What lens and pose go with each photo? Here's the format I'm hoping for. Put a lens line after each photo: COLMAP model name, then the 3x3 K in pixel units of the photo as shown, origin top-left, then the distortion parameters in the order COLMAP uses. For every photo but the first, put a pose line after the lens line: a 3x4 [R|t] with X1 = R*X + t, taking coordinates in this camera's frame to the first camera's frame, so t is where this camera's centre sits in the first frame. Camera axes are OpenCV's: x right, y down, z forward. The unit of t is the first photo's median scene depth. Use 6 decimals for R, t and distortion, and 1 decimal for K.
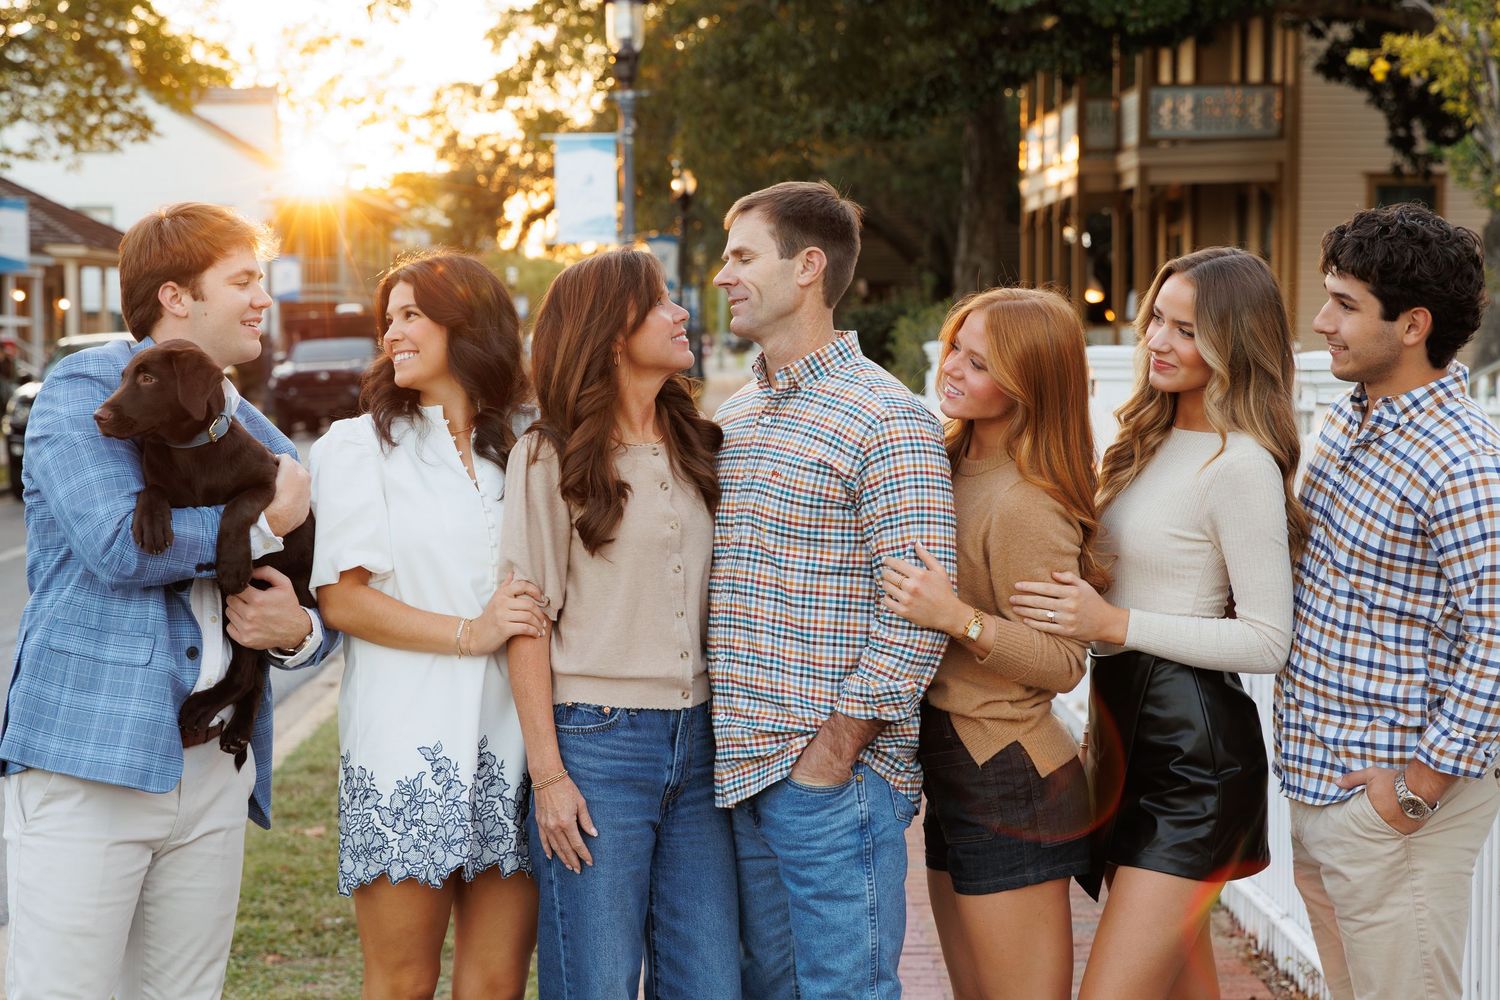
lens RADIAL K [[3075.1, 0, 750.1], [0, 3075.1, 555.5], [0, 0, 1]] dist [-0.016526, 0.324696]
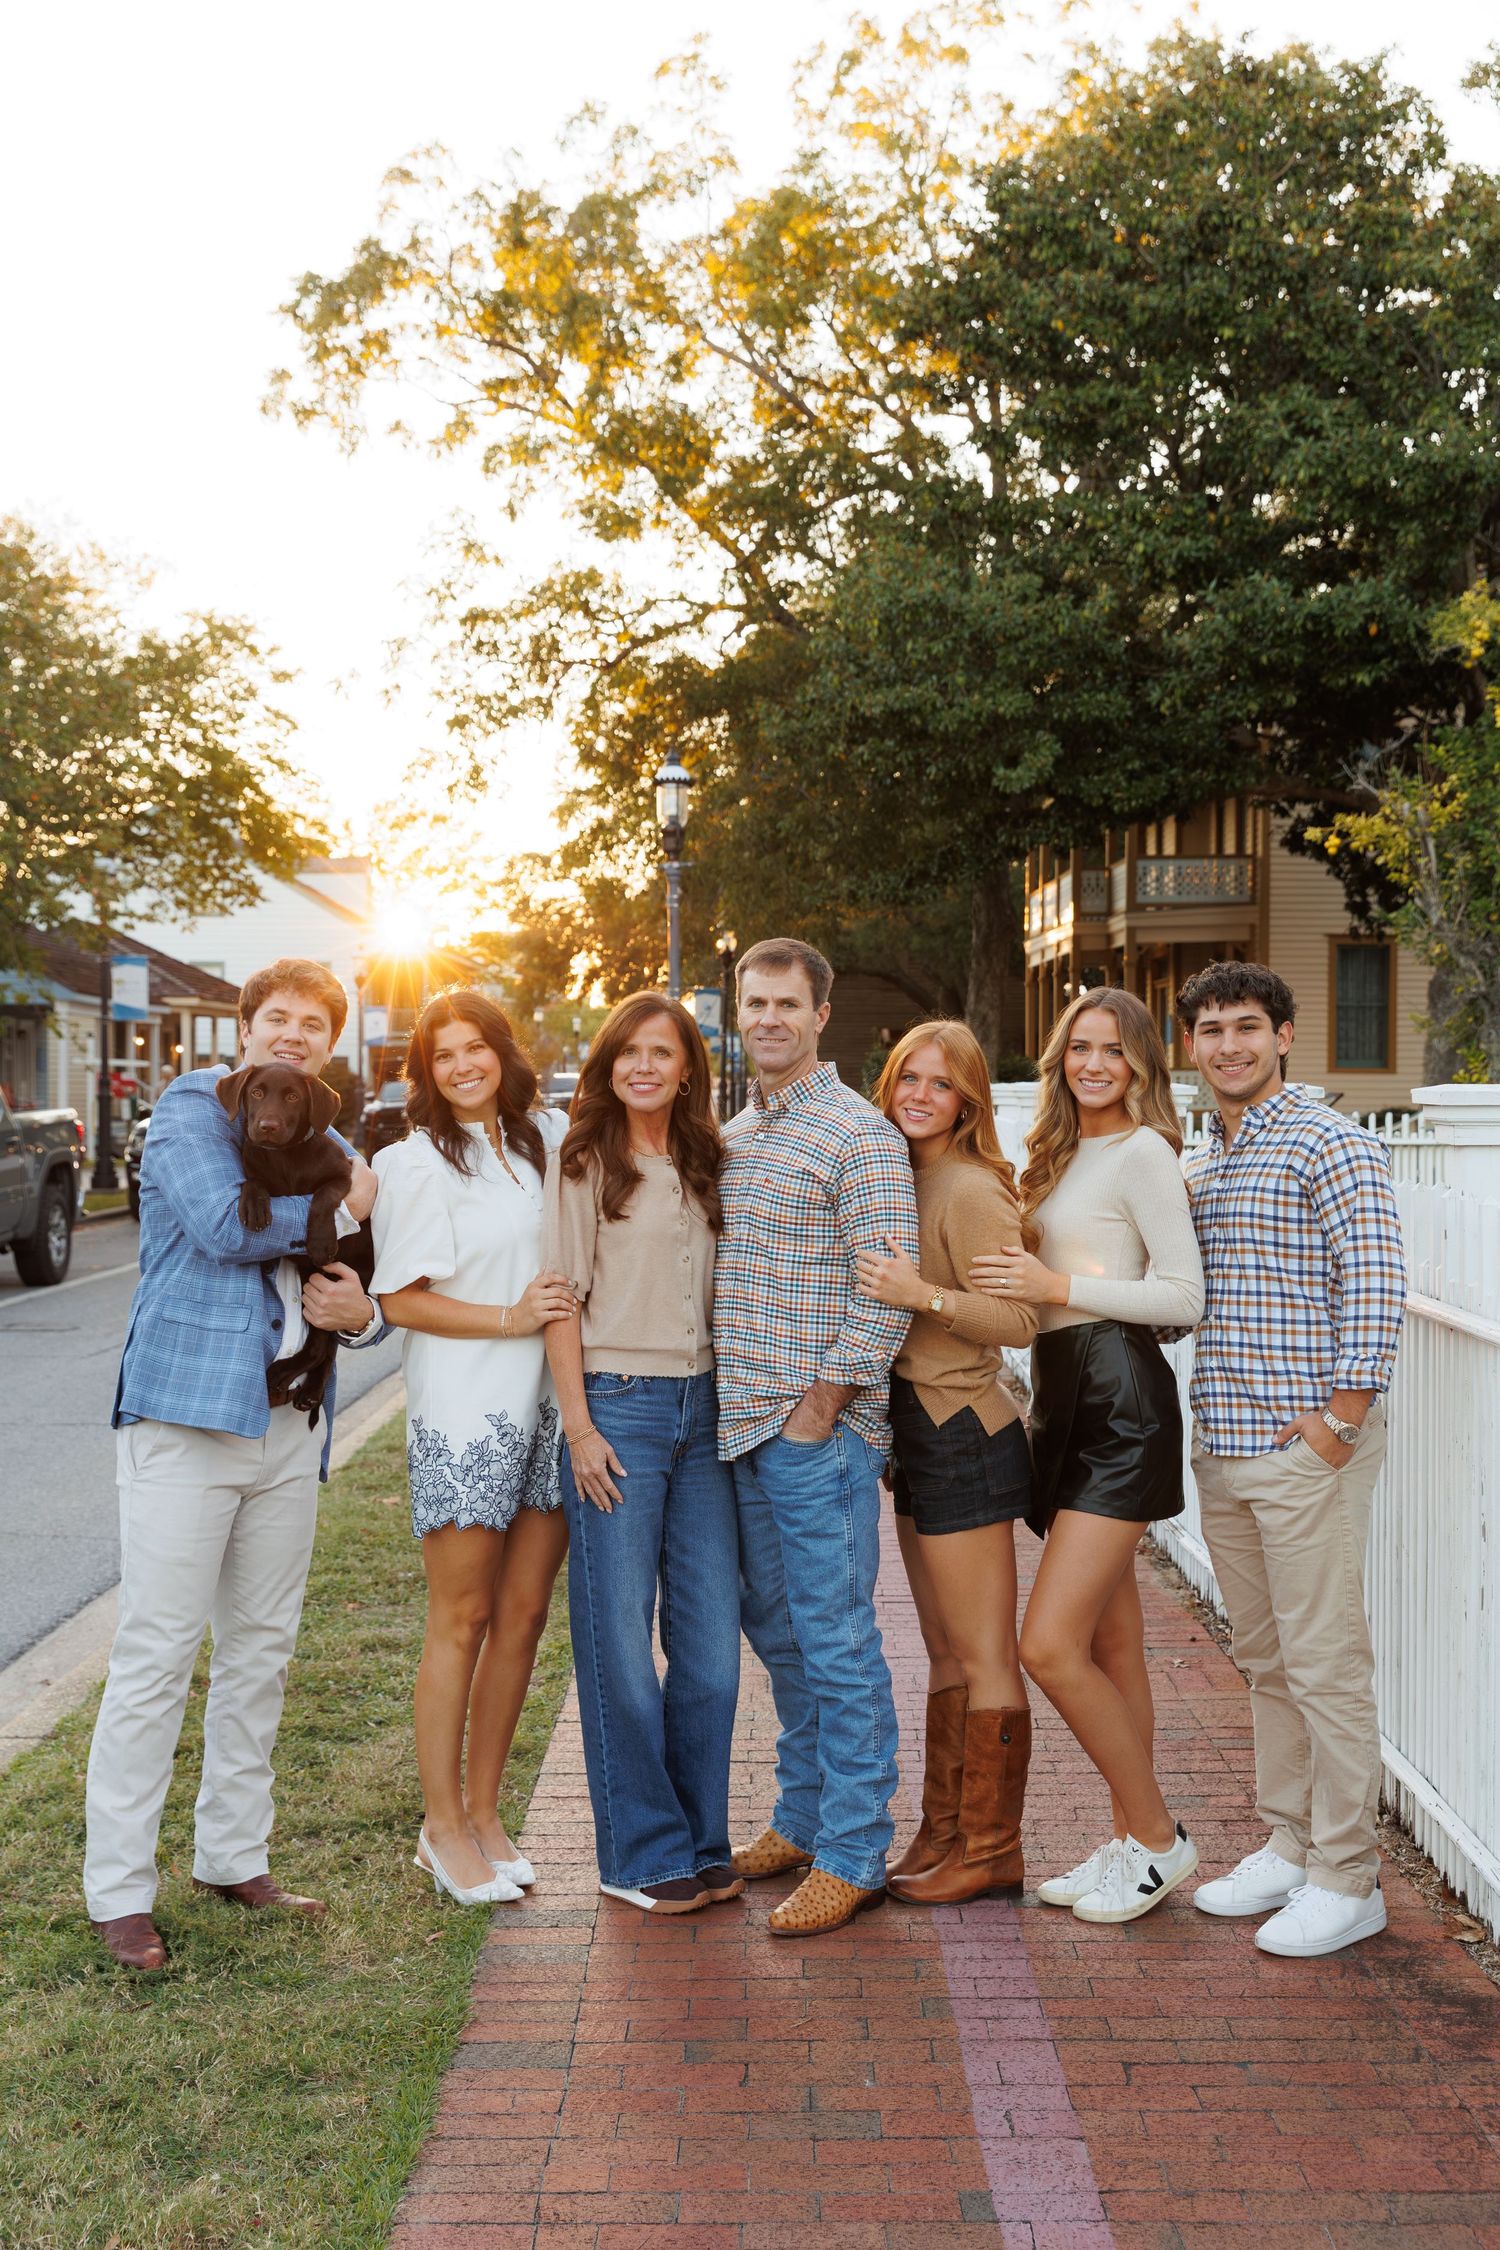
lens RADIAL K [[2444.1, 0, 757.9], [0, 2444.1, 1133.3], [0, 0, 1]] dist [-0.001445, 0.033590]
pose [[0.999838, -0.000606, 0.017973, -0.026261], [0.001312, 0.999226, -0.039321, -0.014845], [-0.017935, 0.039338, 0.999065, 0.098233]]
